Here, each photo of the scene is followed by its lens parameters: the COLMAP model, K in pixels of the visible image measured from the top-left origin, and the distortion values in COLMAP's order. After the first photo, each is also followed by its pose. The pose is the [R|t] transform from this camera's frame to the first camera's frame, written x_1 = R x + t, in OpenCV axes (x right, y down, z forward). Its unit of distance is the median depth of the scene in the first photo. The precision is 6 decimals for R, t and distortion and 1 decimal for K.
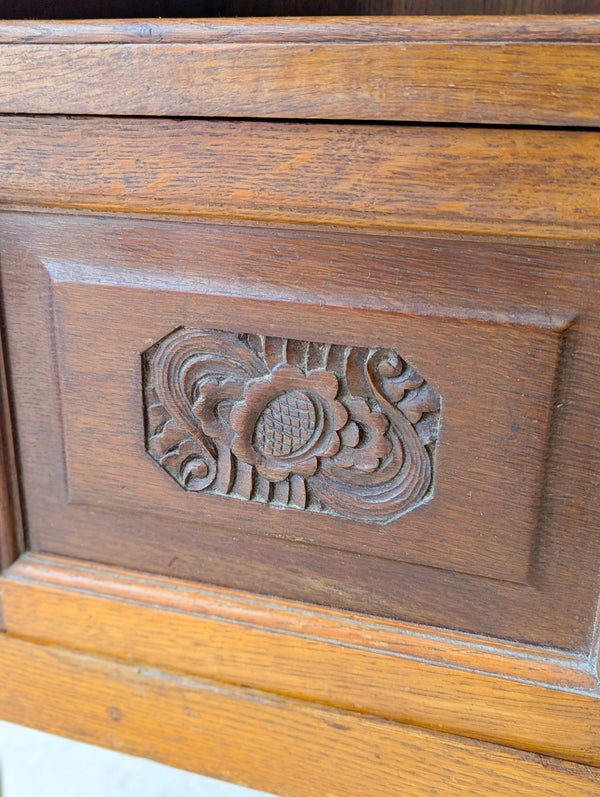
lens RADIAL K [[897.6, 0, 293.5], [0, 897.6, 401.1], [0, 0, 1]] dist [0.039875, 0.000000]
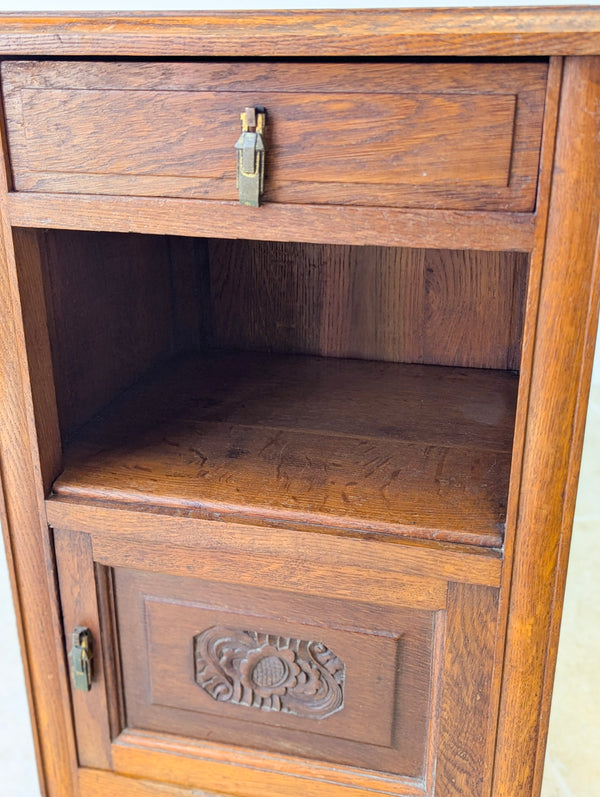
lens RADIAL K [[897.6, 0, 309.6], [0, 897.6, 387.0], [0, 0, 1]] dist [0.039875, 0.000000]
pose [[0.996922, -0.036609, 0.069332, -0.032809], [0.035927, 0.999293, 0.011059, -0.600367], [-0.069688, -0.008534, 0.997532, -0.952989]]
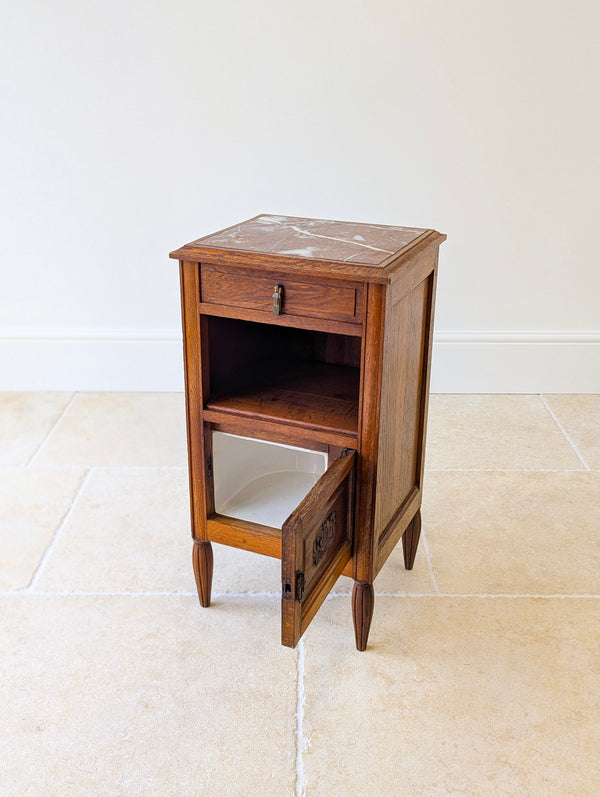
lens RADIAL K [[897.6, 0, 302.8], [0, 897.6, 387.6], [0, 0, 1]] dist [0.039875, 0.000000]
pose [[0.996494, 0.034773, -0.076093, 0.480278], [-0.033327, 0.999240, 0.020194, -0.612914], [0.076737, -0.017587, 0.996896, -4.032538]]
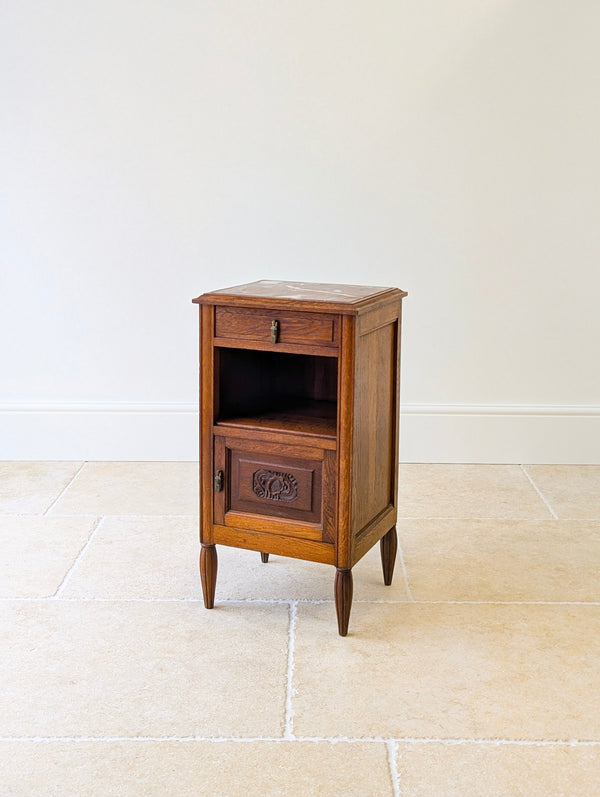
lens RADIAL K [[1061.8, 0, 315.3], [0, 1061.8, 289.8], [0, 0, 1]] dist [0.038664, 0.000000]
pose [[0.996994, 0.017329, -0.075520, 0.791571], [-0.034174, 0.973091, -0.227872, 0.371240], [0.069539, 0.229768, 0.970758, -6.401580]]
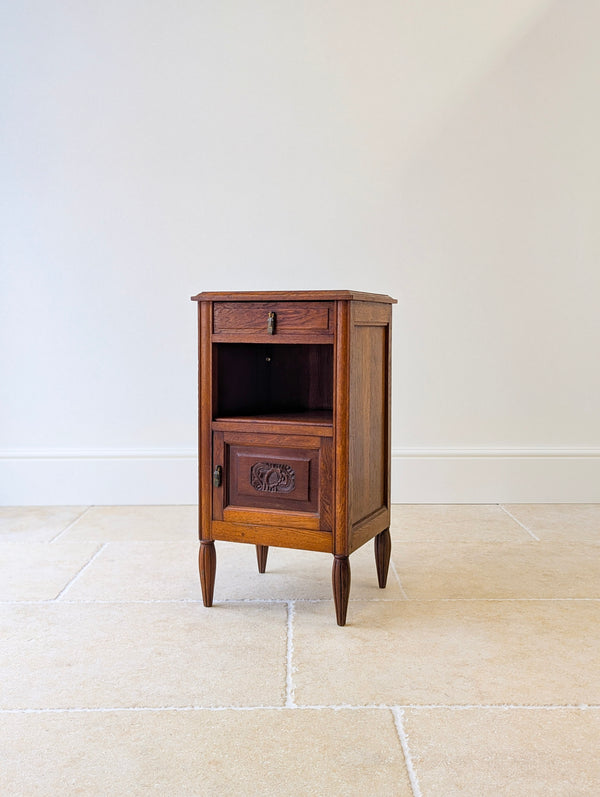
lens RADIAL K [[897.6, 0, 310.8], [0, 897.6, 365.0], [0, 0, 1]] dist [0.039875, 0.000000]
pose [[0.998087, 0.001229, -0.061817, 0.643666], [-0.020389, 0.950418, -0.310305, 1.221176], [0.058370, 0.310972, 0.948625, -5.225810]]
